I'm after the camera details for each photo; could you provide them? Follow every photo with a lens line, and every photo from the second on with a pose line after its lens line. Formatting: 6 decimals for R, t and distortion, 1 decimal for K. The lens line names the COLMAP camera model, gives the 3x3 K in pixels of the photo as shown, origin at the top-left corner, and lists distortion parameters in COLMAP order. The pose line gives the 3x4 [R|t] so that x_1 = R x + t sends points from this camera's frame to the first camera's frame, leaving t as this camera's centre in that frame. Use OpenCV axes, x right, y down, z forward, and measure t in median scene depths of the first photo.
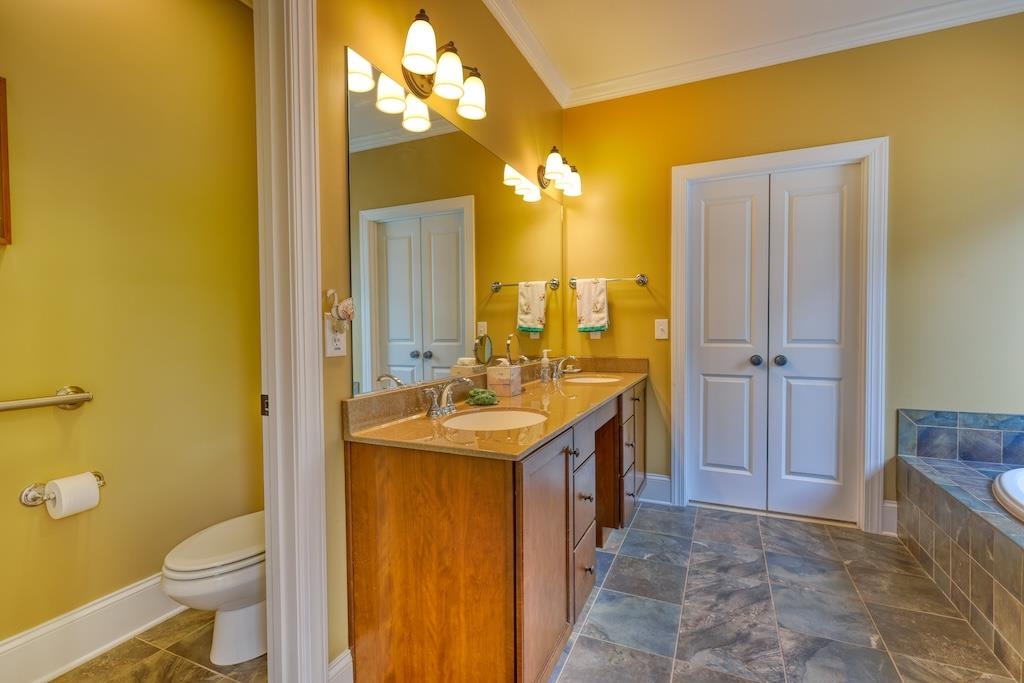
lens RADIAL K [[471.9, 0, 511.0], [0, 471.9, 340.4], [0, 0, 1]] dist [0.001841, -0.000302]
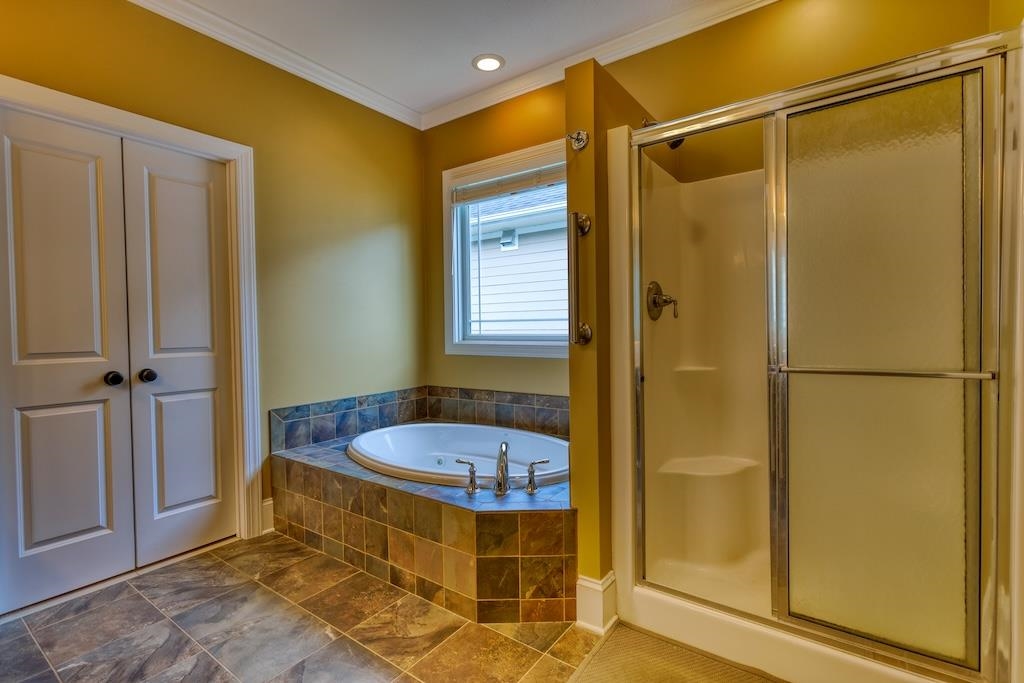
lens RADIAL K [[471.9, 0, 512.2], [0, 471.9, 339.9], [0, 0, 1]] dist [0.001841, -0.000302]
pose [[0.195419, -0.021729, 0.980479, -0.109151], [0.036177, 0.999234, 0.014934, -0.008205], [-0.980052, 0.032552, 0.196055, 0.256562]]
